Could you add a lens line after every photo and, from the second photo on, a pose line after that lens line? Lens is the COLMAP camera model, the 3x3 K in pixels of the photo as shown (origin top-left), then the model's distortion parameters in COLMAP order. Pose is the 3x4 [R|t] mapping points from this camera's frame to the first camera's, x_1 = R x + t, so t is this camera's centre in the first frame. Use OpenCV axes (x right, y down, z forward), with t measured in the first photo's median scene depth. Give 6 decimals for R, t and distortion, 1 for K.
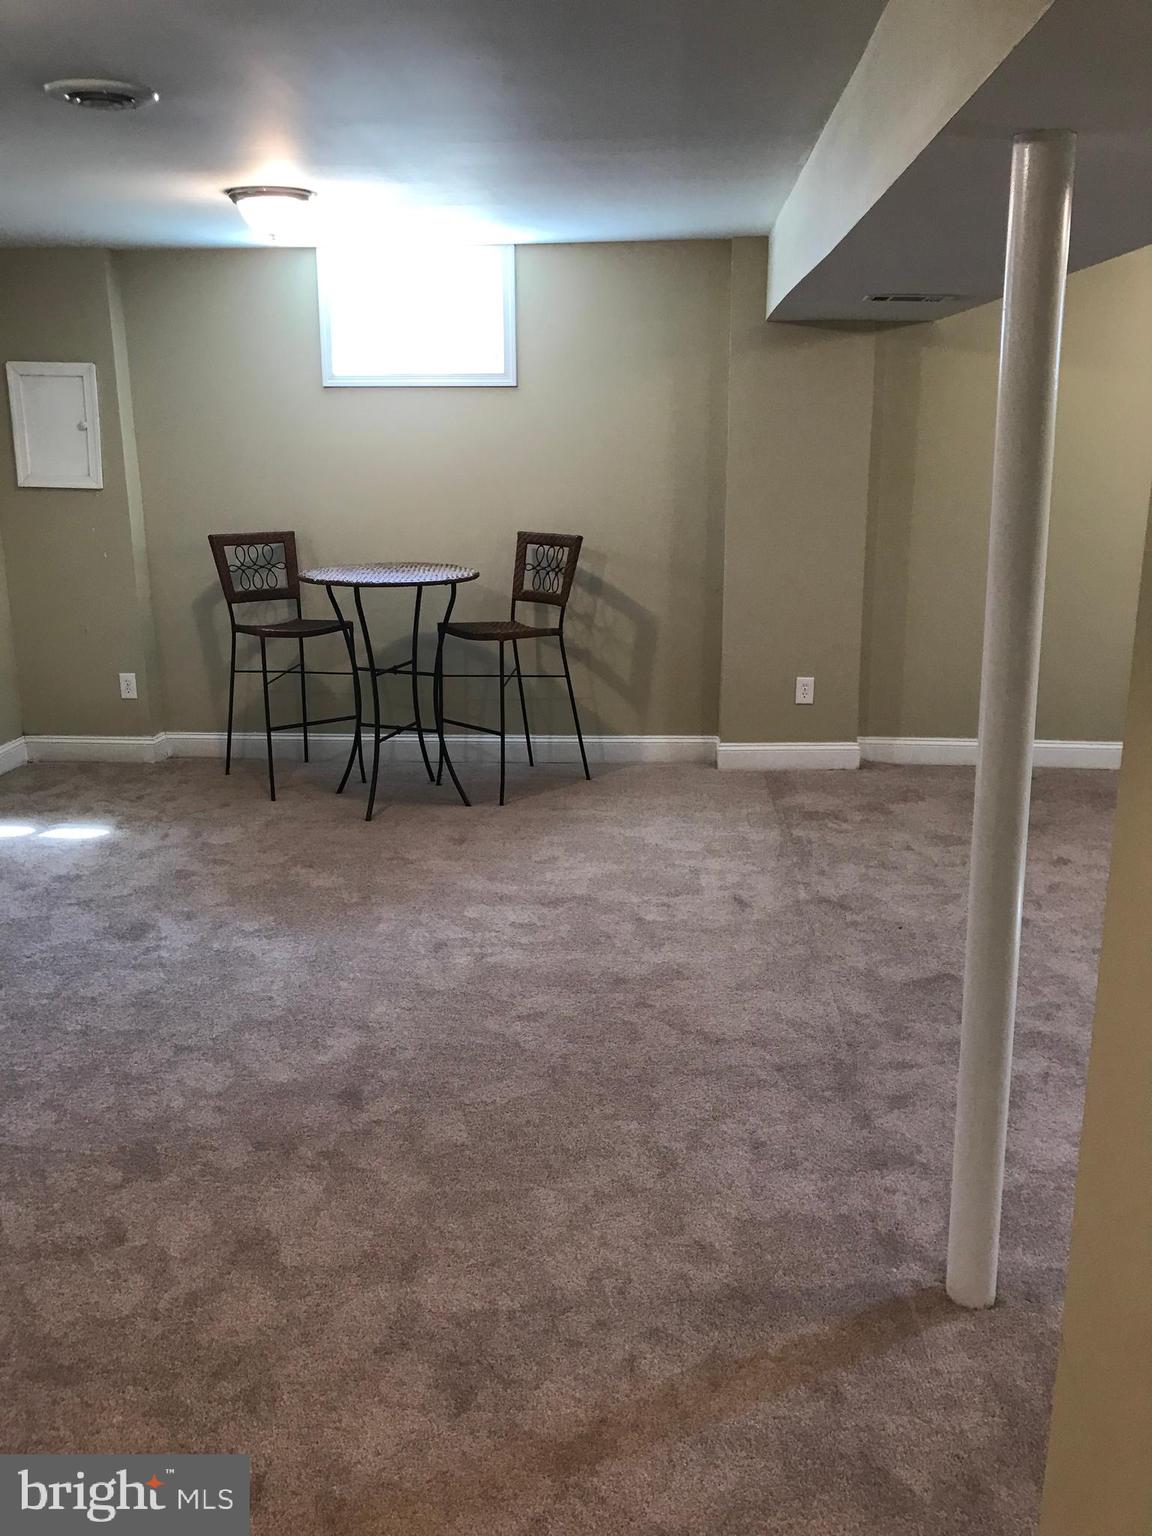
lens RADIAL K [[1299.0, 0, 576.0], [0, 1299.0, 768.0], [0, 0, 1]] dist [0.142369, -0.436333]
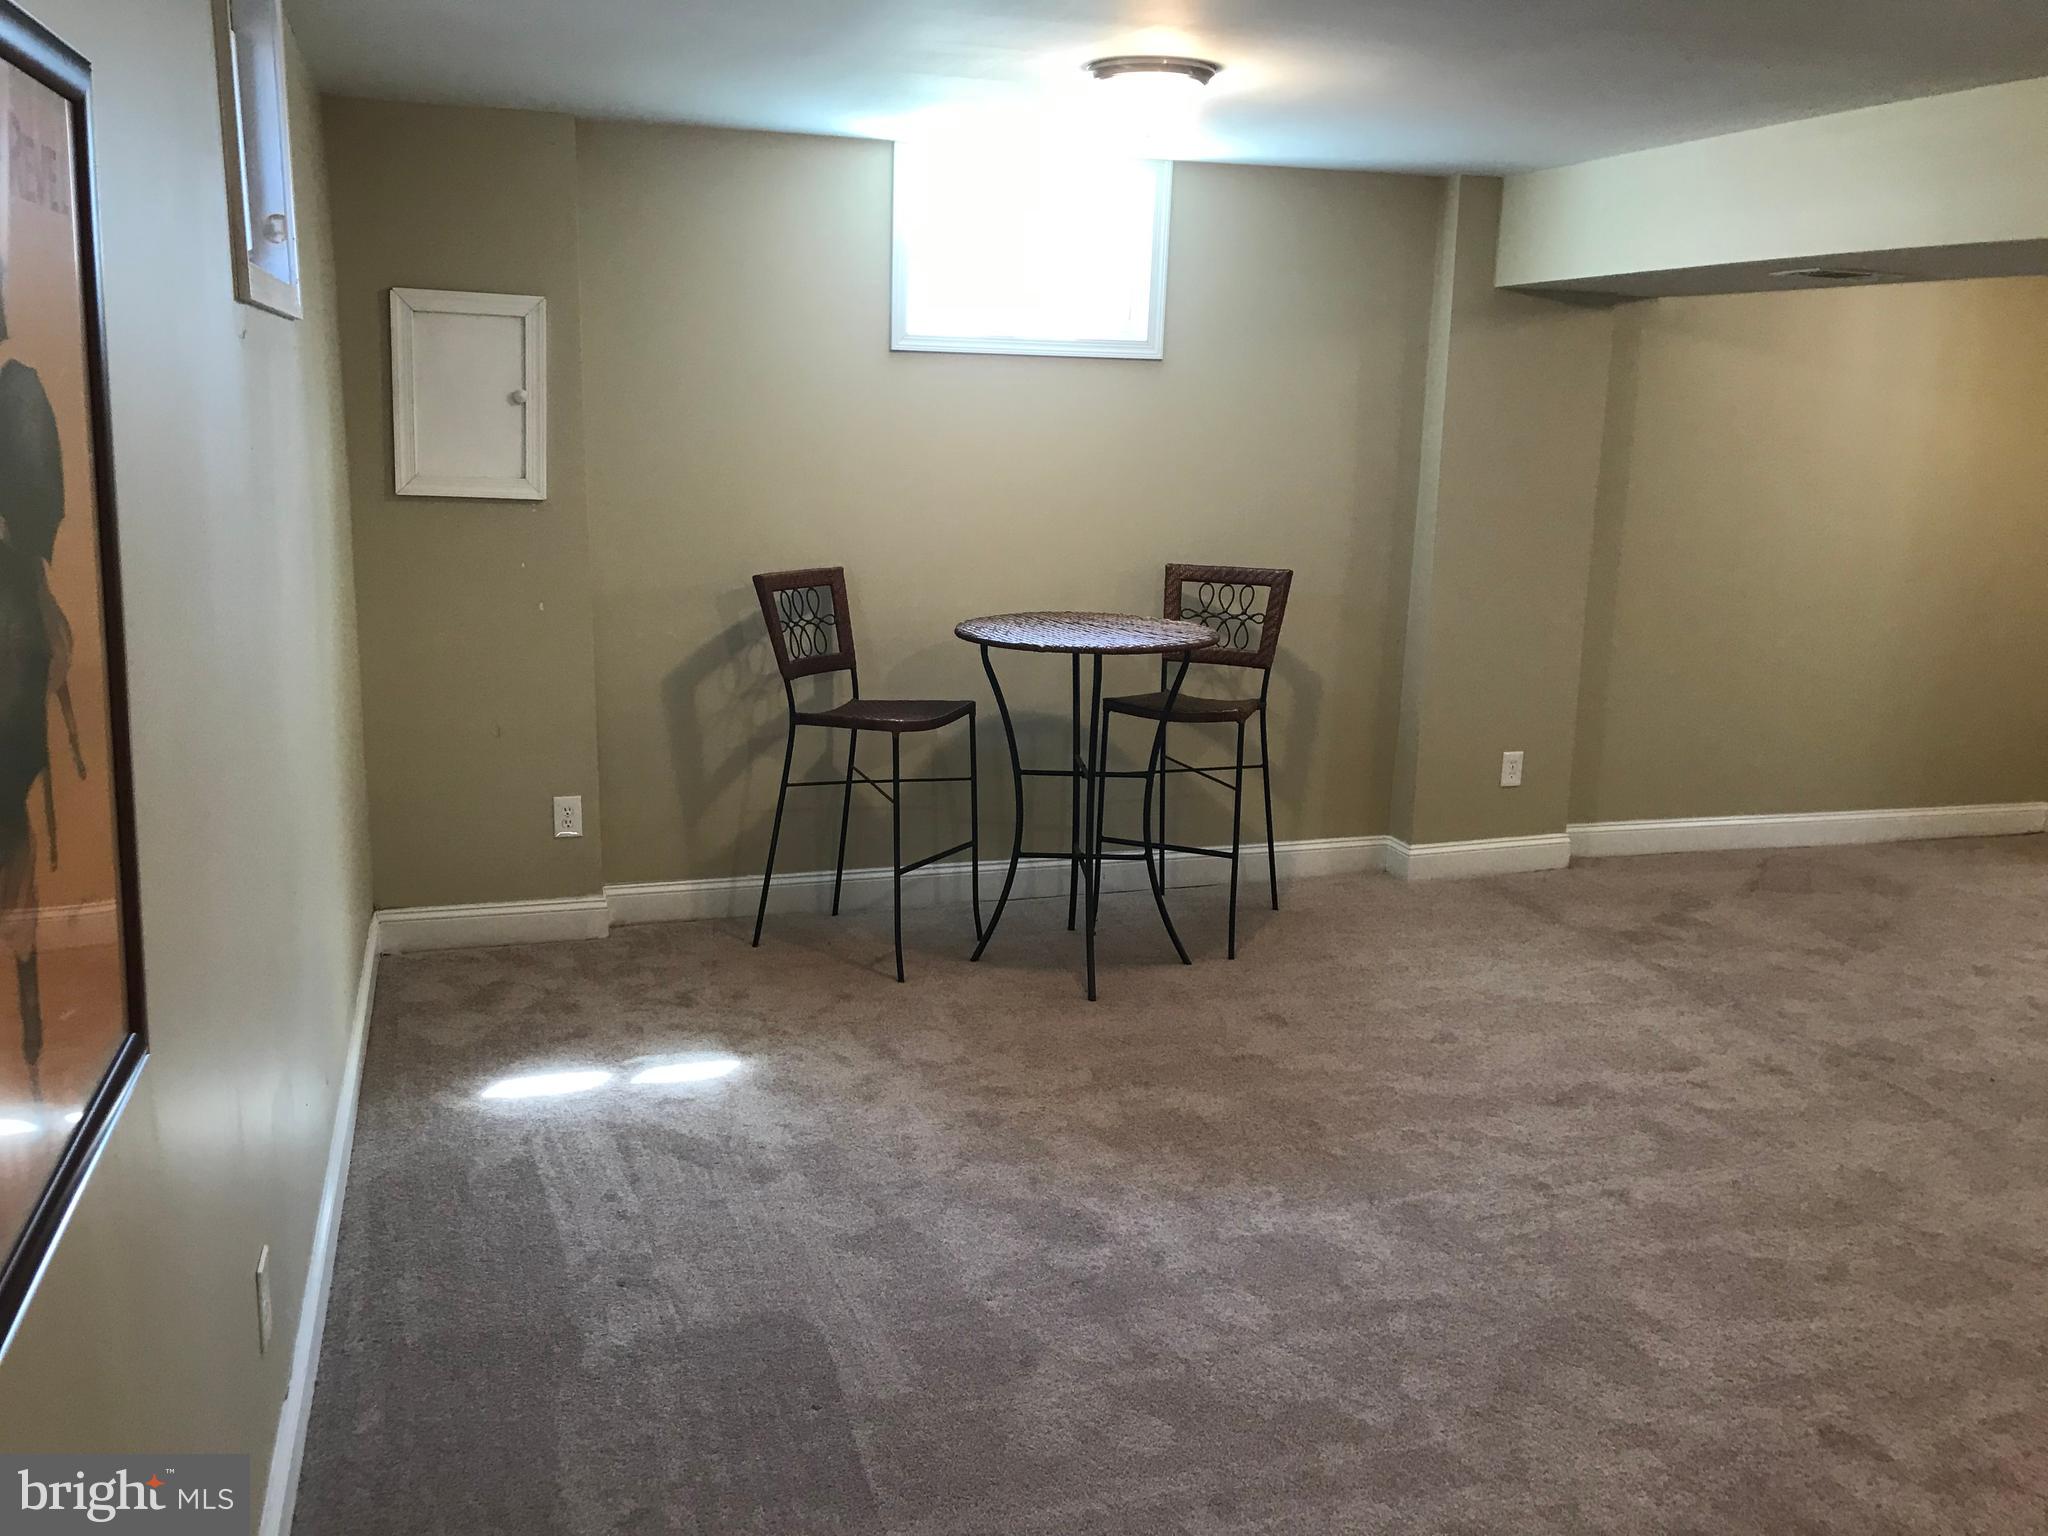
lens RADIAL K [[1732.0, 0, 1024.0], [0, 1732.0, 768.0], [0, 0, 1]] dist [0.142369, -0.436333]
pose [[0.927618, -0.050249, 0.370134, -0.482981], [0.065995, 0.997369, -0.029993, -0.050643], [-0.367654, 0.052249, 0.928494, 0.172470]]
